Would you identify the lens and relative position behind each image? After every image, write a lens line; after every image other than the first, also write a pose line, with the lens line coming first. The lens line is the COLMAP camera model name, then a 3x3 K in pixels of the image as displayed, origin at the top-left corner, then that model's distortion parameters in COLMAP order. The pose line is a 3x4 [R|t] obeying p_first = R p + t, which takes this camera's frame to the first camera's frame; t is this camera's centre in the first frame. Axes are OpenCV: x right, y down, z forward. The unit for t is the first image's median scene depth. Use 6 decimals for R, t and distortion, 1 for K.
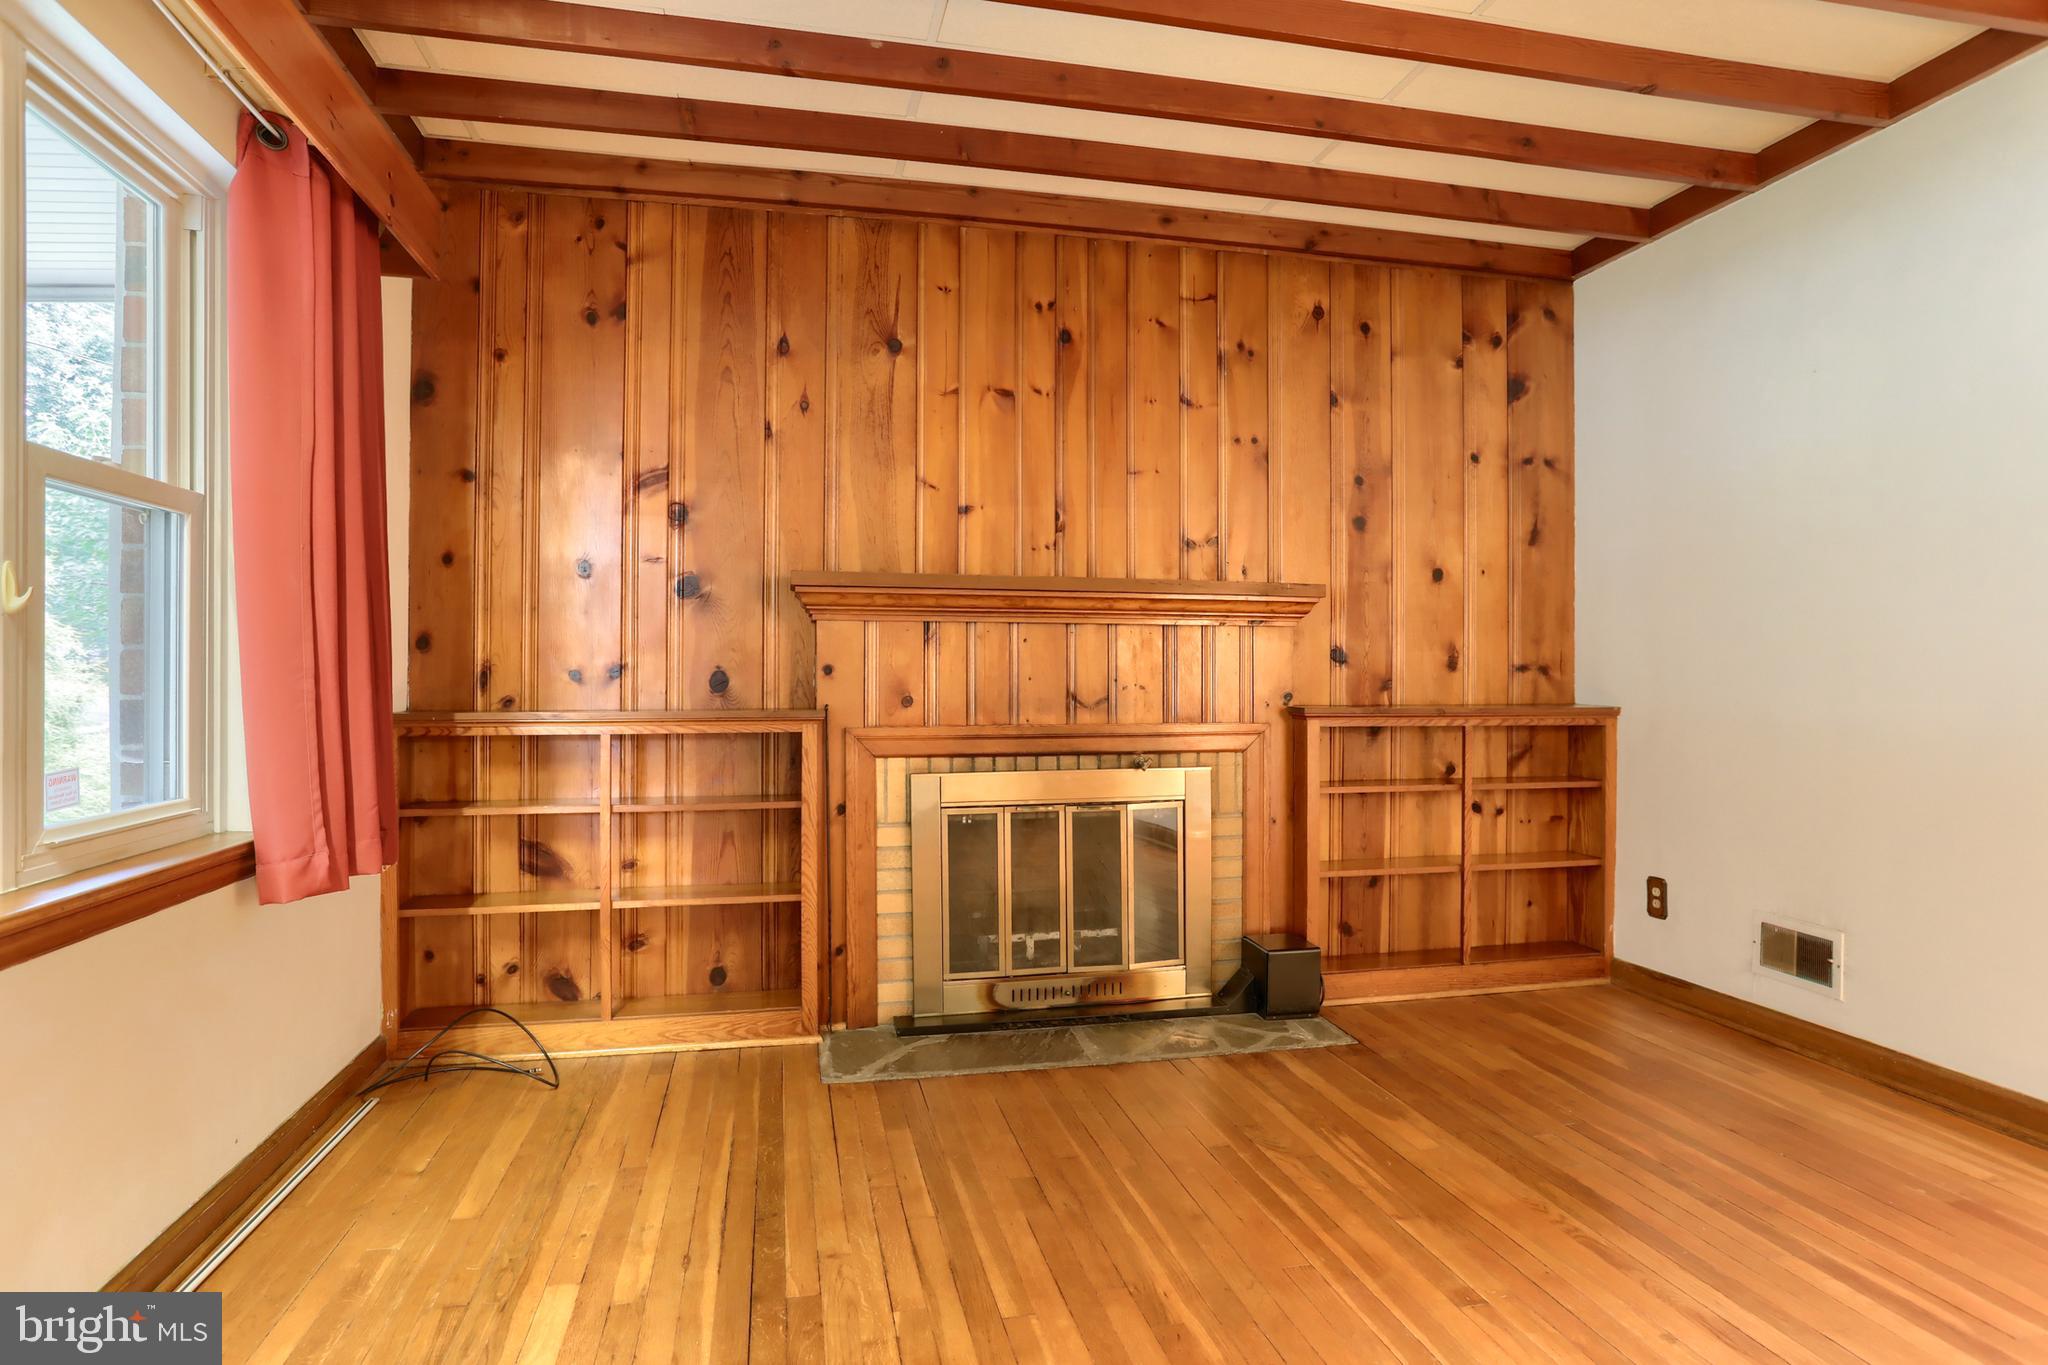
lens RADIAL K [[1109.1, 0, 1030.7], [0, 1109.1, 667.9], [0, 0, 1]] dist [-0.039975, 0.005572]
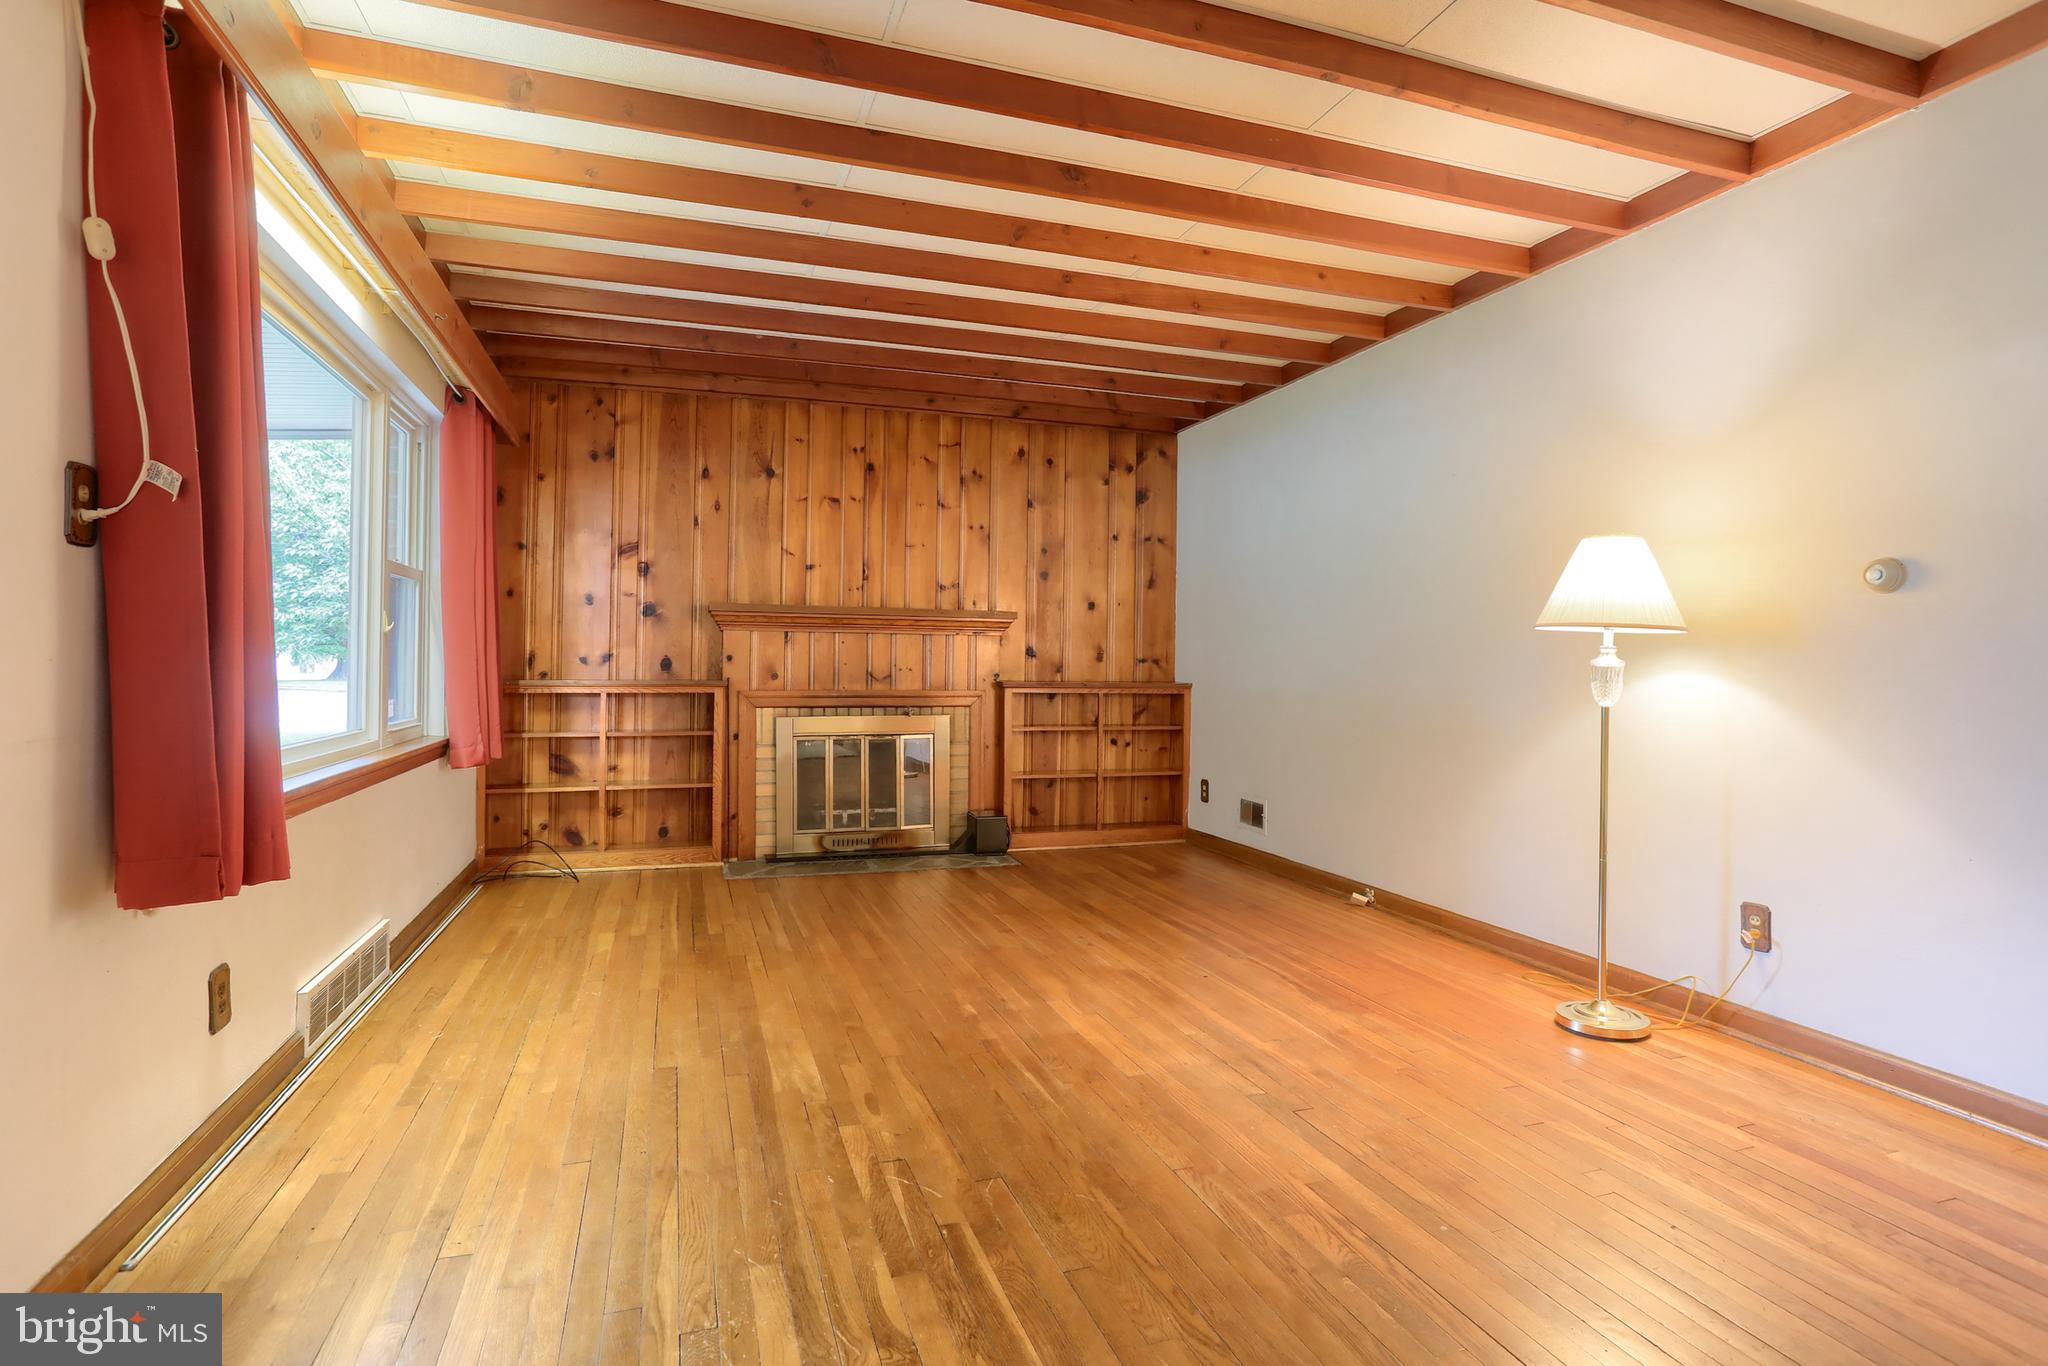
lens RADIAL K [[1021.2, 0, 1020.9], [0, 1021.2, 647.8], [0, 0, 1]] dist [-0.058245, 0.024688]
pose [[0.994629, 0.010410, 0.102976, 0.111252], [-0.009668, 0.999924, -0.007698, -0.006247], [-0.103048, 0.006661, 0.994654, -0.653064]]
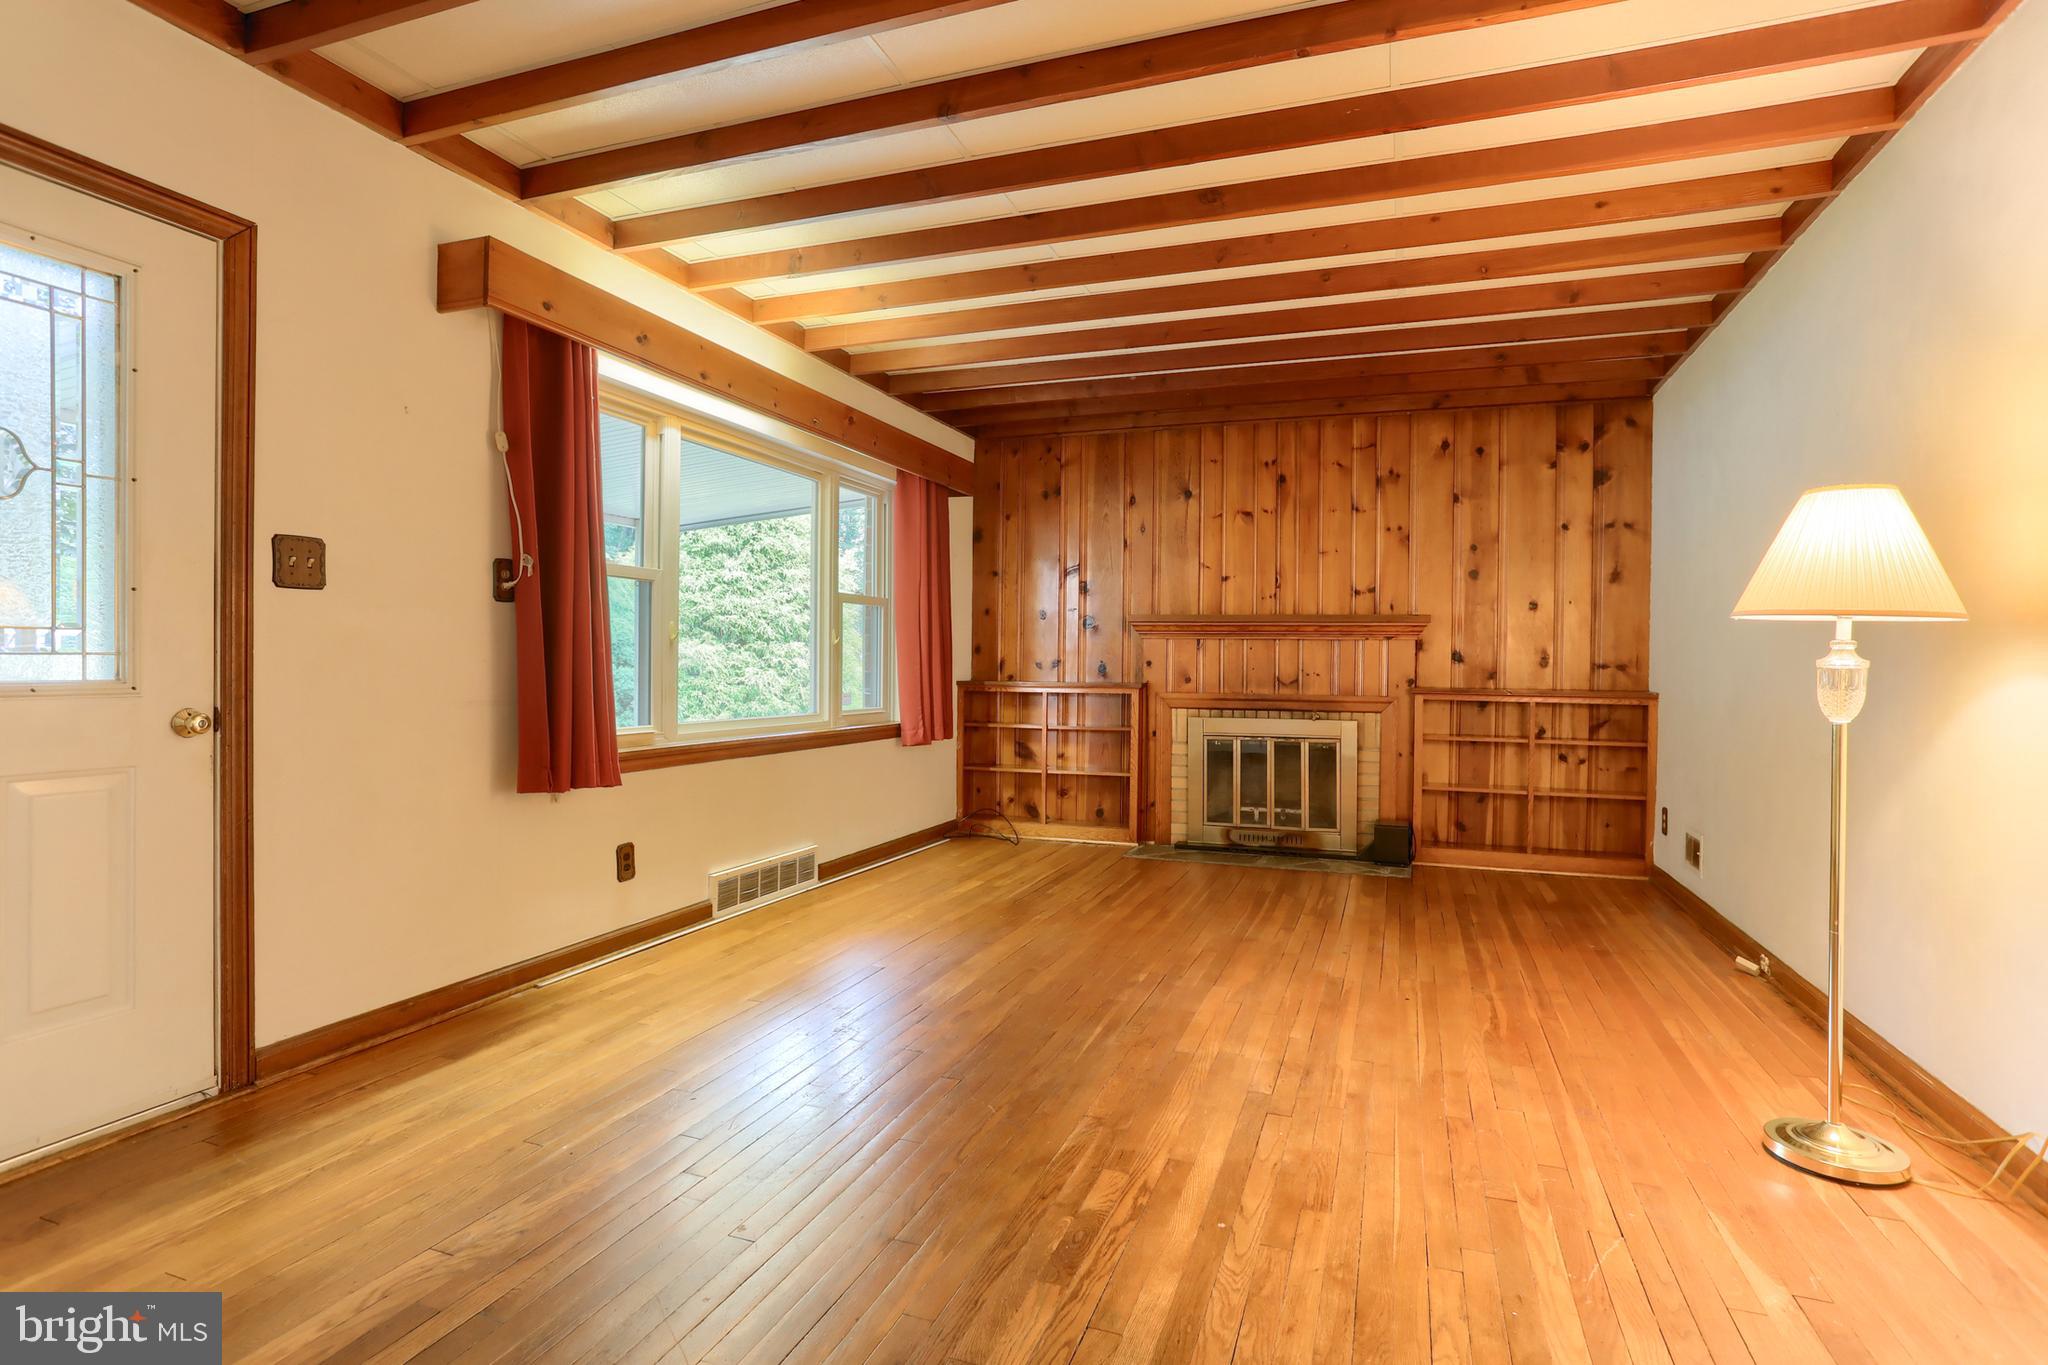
lens RADIAL K [[1021.2, 0, 1028.7], [0, 1021.2, 668.2], [0, 0, 1]] dist [-0.058245, 0.024688]
pose [[0.839421, 0.009860, -0.543392, 0.623010], [-0.006144, 0.999944, 0.008653, -0.004095], [0.543447, -0.003925, 0.839435, -0.648422]]
